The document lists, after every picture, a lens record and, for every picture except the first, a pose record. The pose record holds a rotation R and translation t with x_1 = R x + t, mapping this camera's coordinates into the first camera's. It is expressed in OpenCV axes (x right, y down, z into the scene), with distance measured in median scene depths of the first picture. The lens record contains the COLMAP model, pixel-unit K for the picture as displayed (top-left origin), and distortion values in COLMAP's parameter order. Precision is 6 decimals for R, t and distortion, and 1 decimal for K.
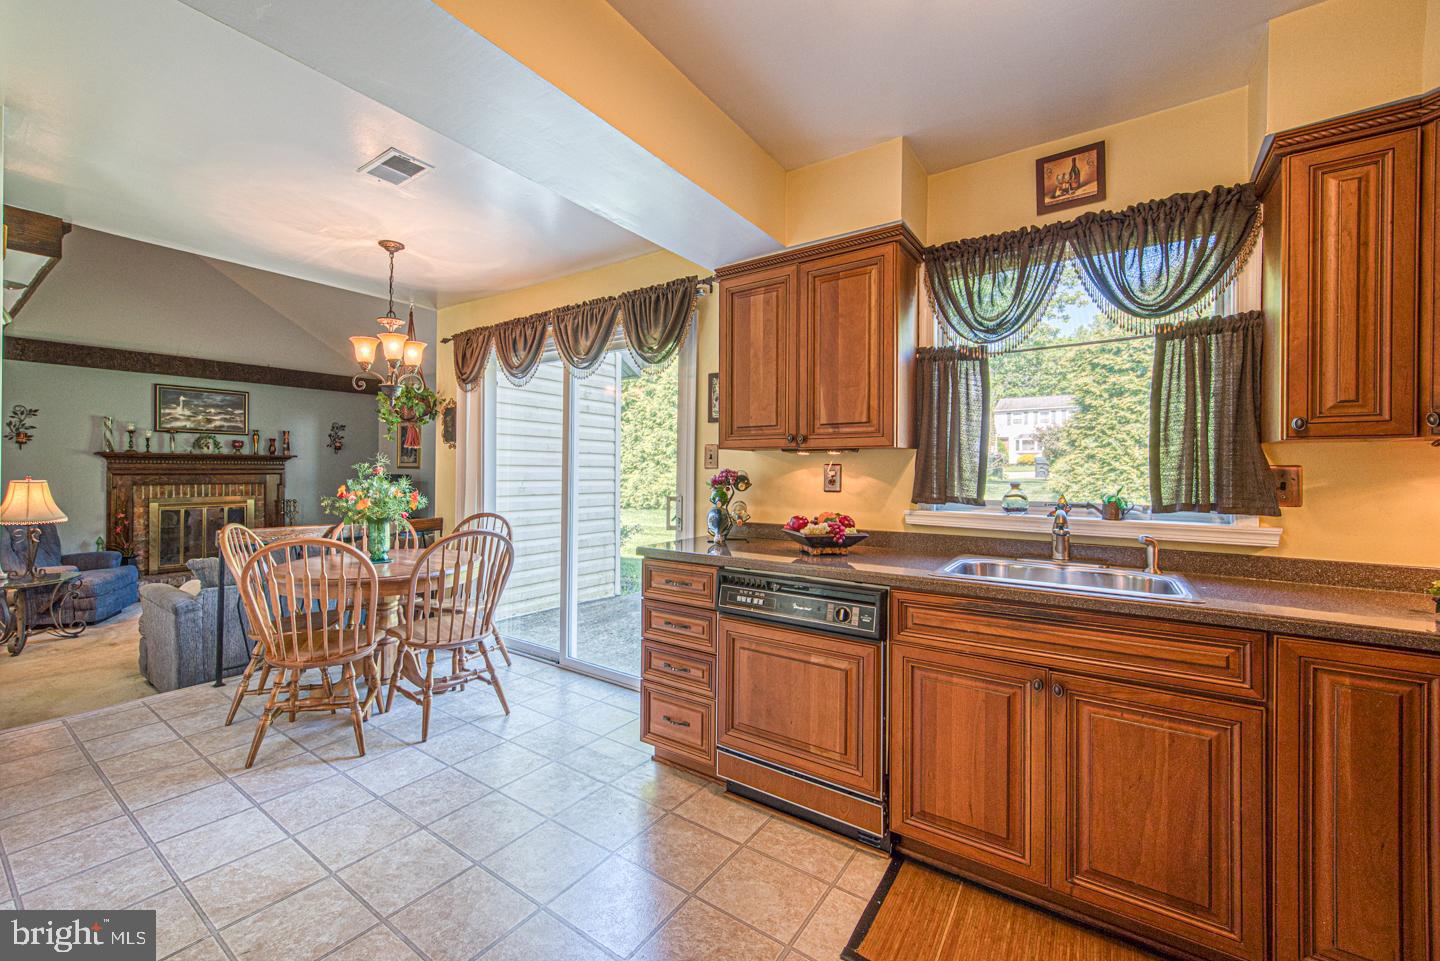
lens RADIAL K [[596.4, 0, 661.0], [0, 596.4, 468.7], [0, 0, 1]] dist [0.002579, -0.000018]
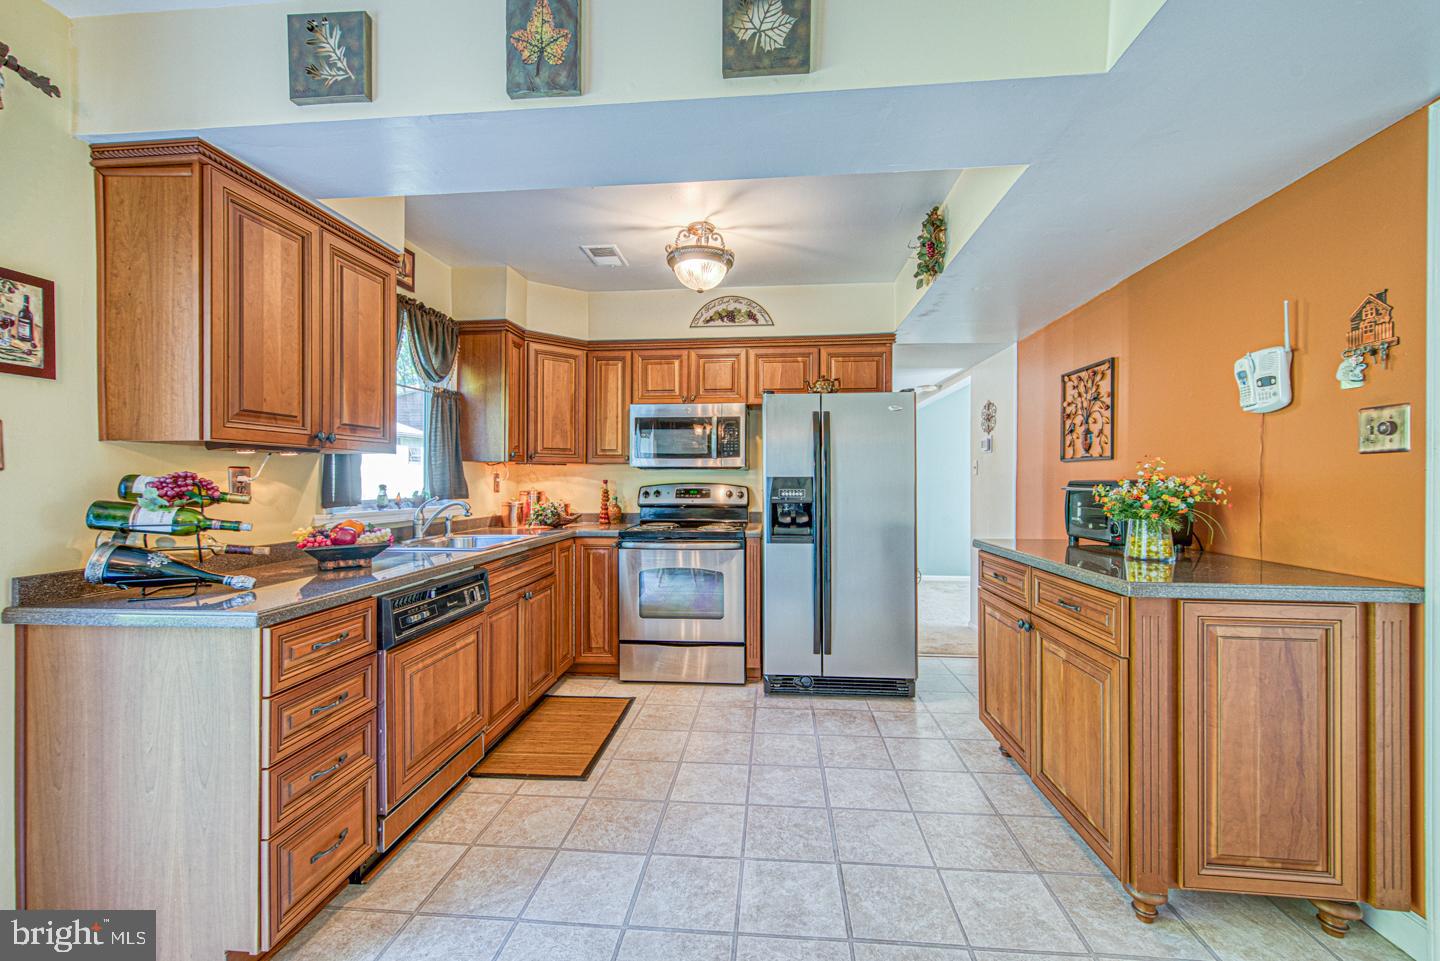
lens RADIAL K [[563.1, 0, 724.7], [0, 563.1, 478.7], [0, 0, 1]] dist [0.002610, -0.000376]
pose [[-0.540757, -0.005190, 0.841163, -0.822165], [-0.003976, 0.999986, 0.003614, 0.003325], [-0.841169, -0.001390, -0.540770, 1.062759]]
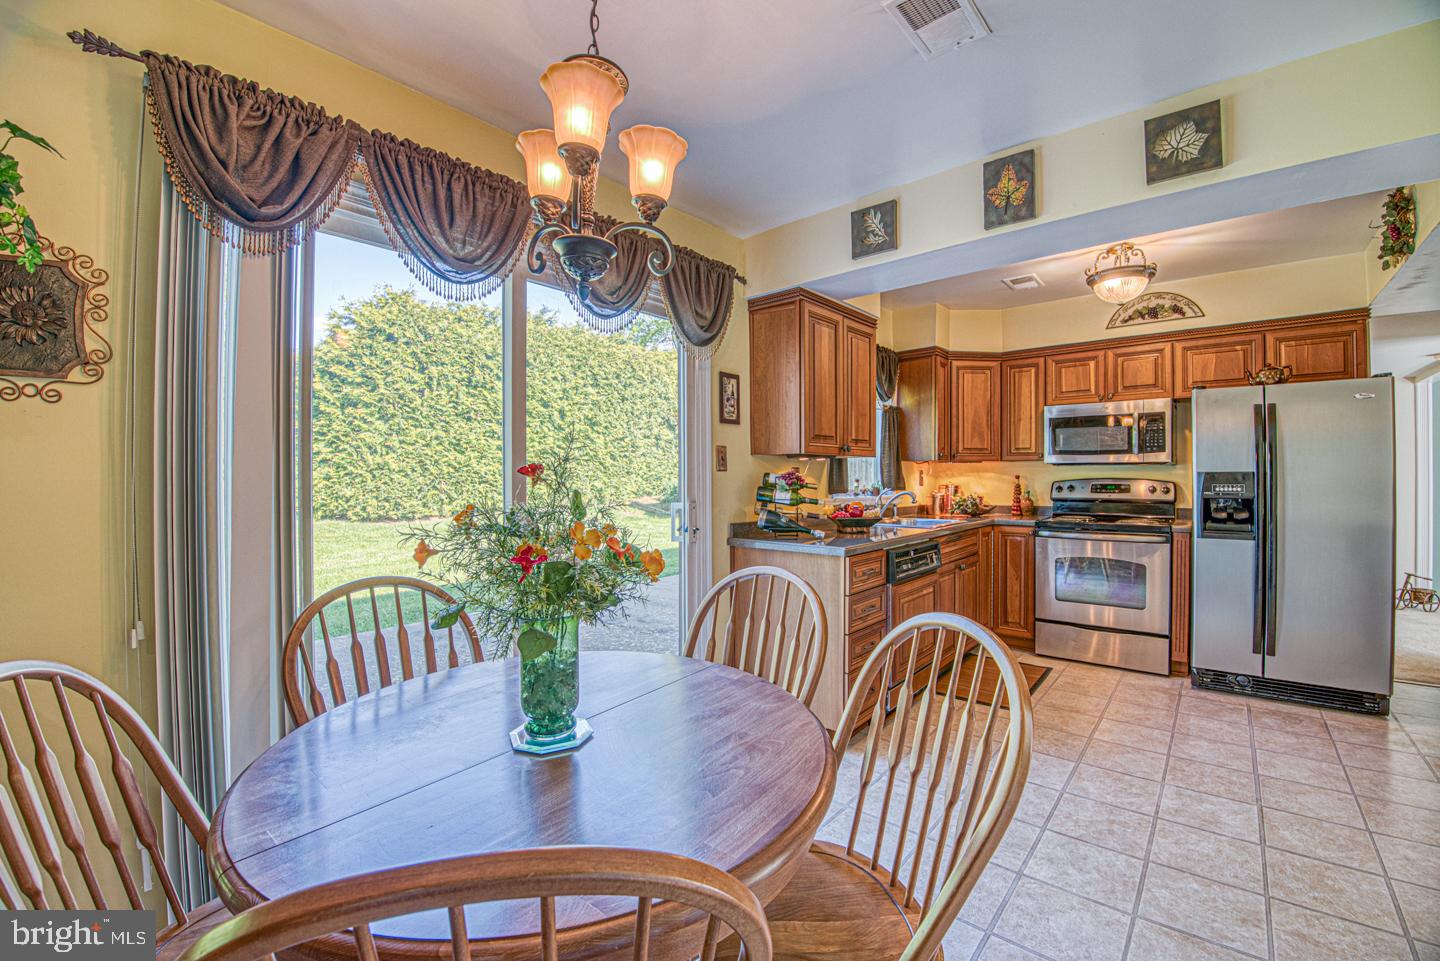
lens RADIAL K [[585.2, 0, 722.6], [0, 585.2, 477.0], [0, 0, 1]] dist [-0.048795, 0.000430]
pose [[0.060572, -0.007982, 0.998132, -1.197577], [0.001620, 0.999967, 0.007899, 0.002863], [-0.998163, 0.001138, 0.060583, 1.326863]]
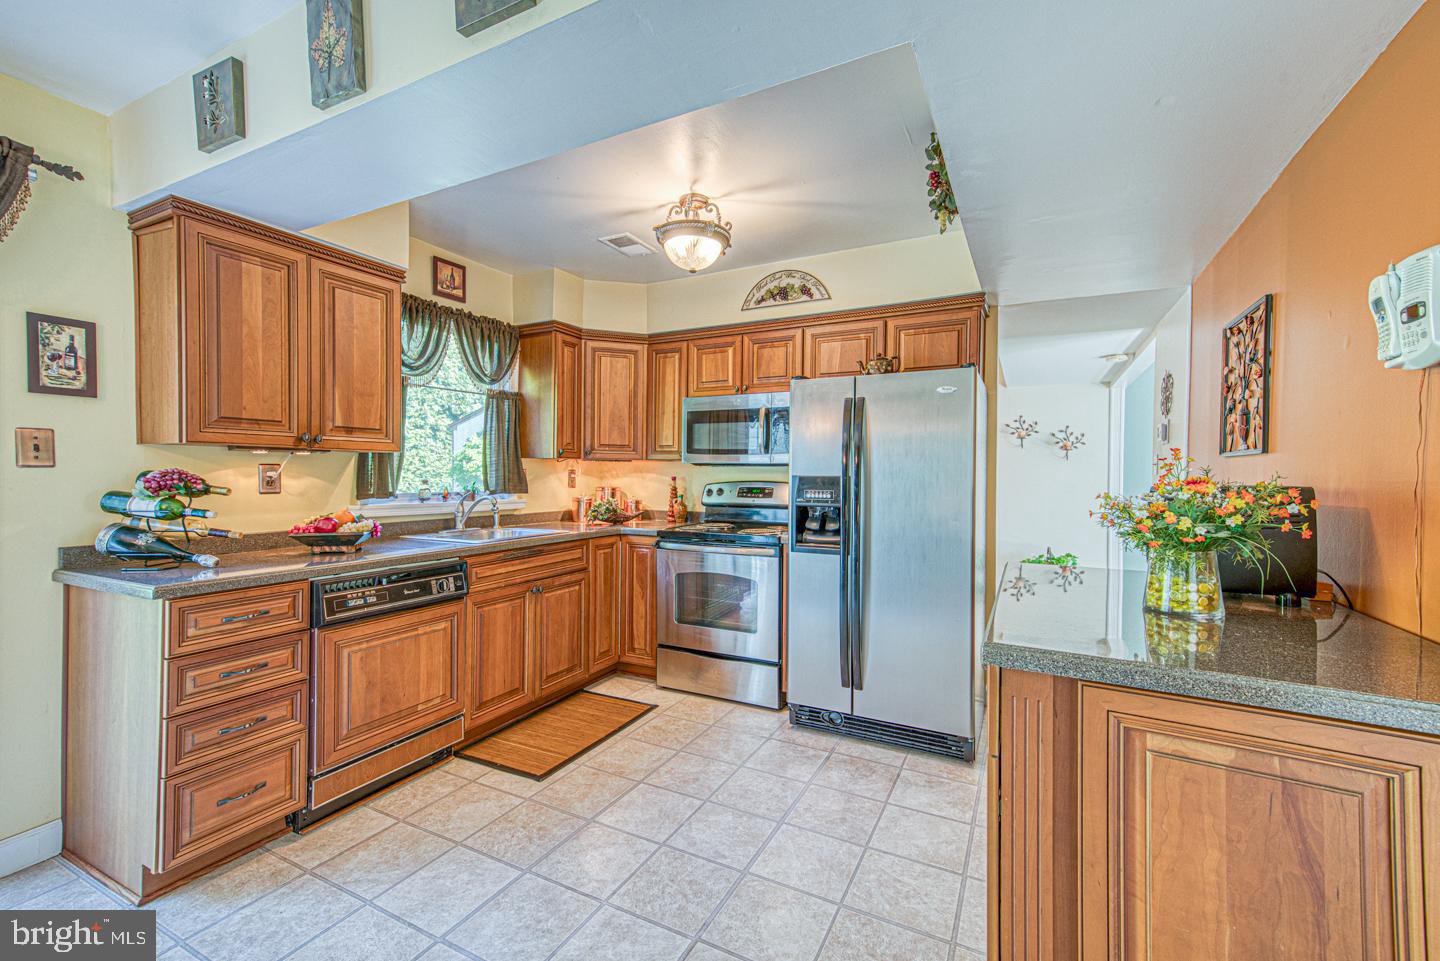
lens RADIAL K [[595.4, 0, 724.2], [0, 595.4, 478.1], [0, 0, 1]] dist [0.025159, 0.000437]
pose [[-0.183405, -0.014849, 0.982925, -0.945450], [-0.010327, 0.999860, 0.013178, -0.006513], [-0.982983, -0.007734, -0.183533, 0.581356]]
